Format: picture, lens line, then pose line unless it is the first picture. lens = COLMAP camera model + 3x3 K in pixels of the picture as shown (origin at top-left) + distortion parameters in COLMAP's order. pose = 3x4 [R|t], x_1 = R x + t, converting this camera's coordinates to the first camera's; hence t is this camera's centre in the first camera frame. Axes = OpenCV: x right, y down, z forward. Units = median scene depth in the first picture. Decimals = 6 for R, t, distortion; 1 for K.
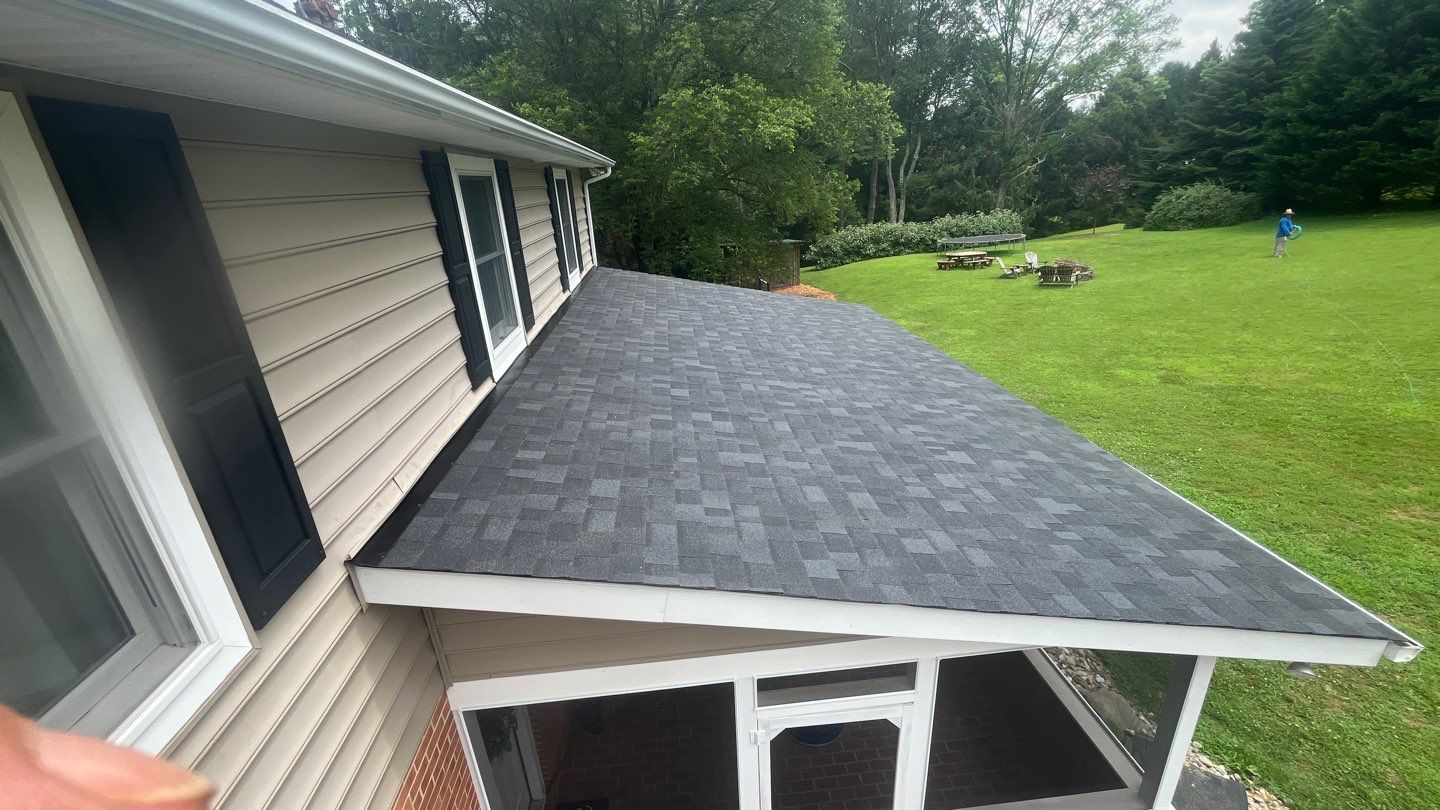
lens RADIAL K [[570.2, 0, 734.7], [0, 570.2, 425.0], [0, 0, 1]] dist [-0.009272, 0.000420]
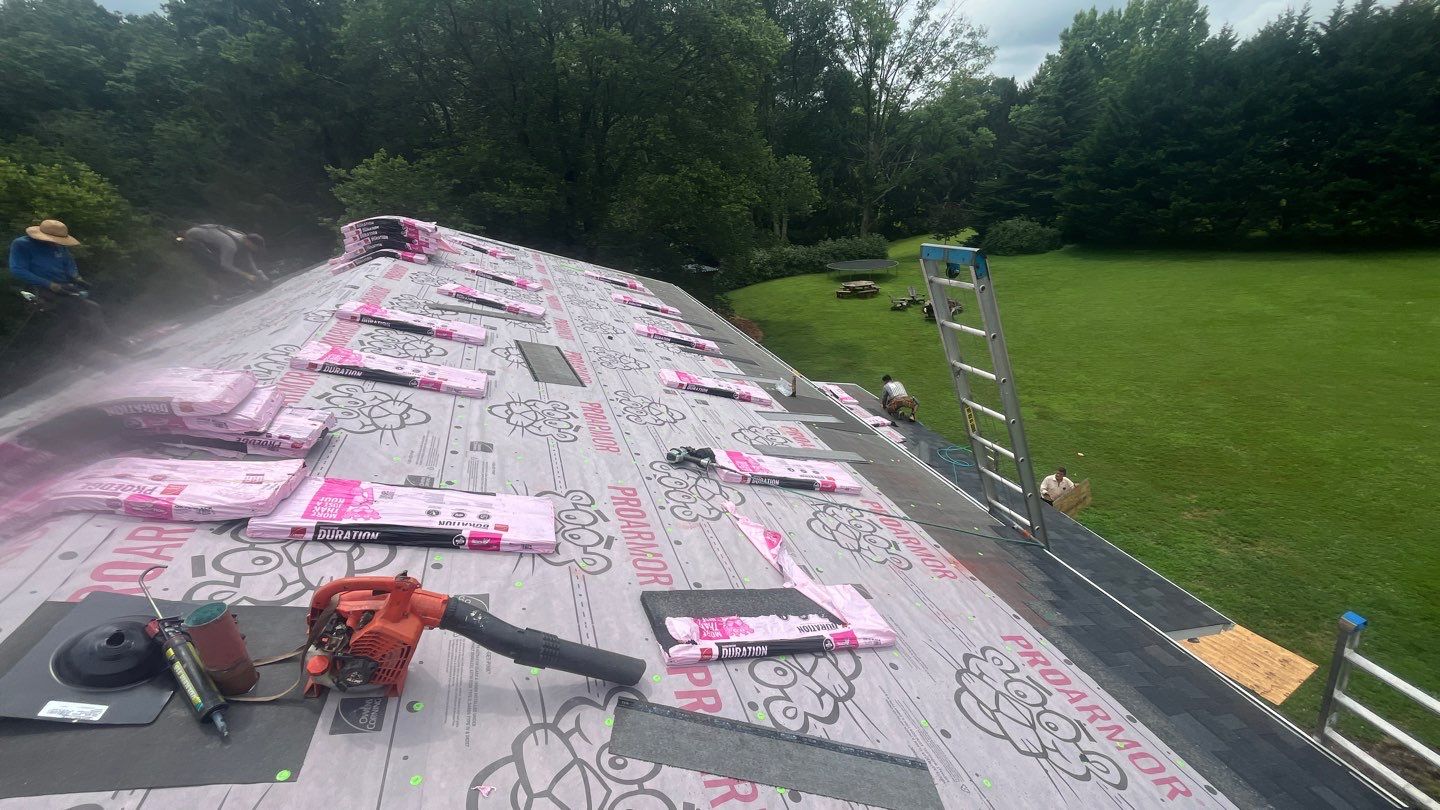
lens RADIAL K [[570.2, 0, 734.7], [0, 570.2, 425.0], [0, 0, 1]] dist [-0.009272, 0.000420]
pose [[0.966203, -0.074657, 0.246734, -0.155788], [0.065483, 0.996830, 0.045191, -0.080710], [-0.249326, -0.027507, 0.968029, -0.087513]]
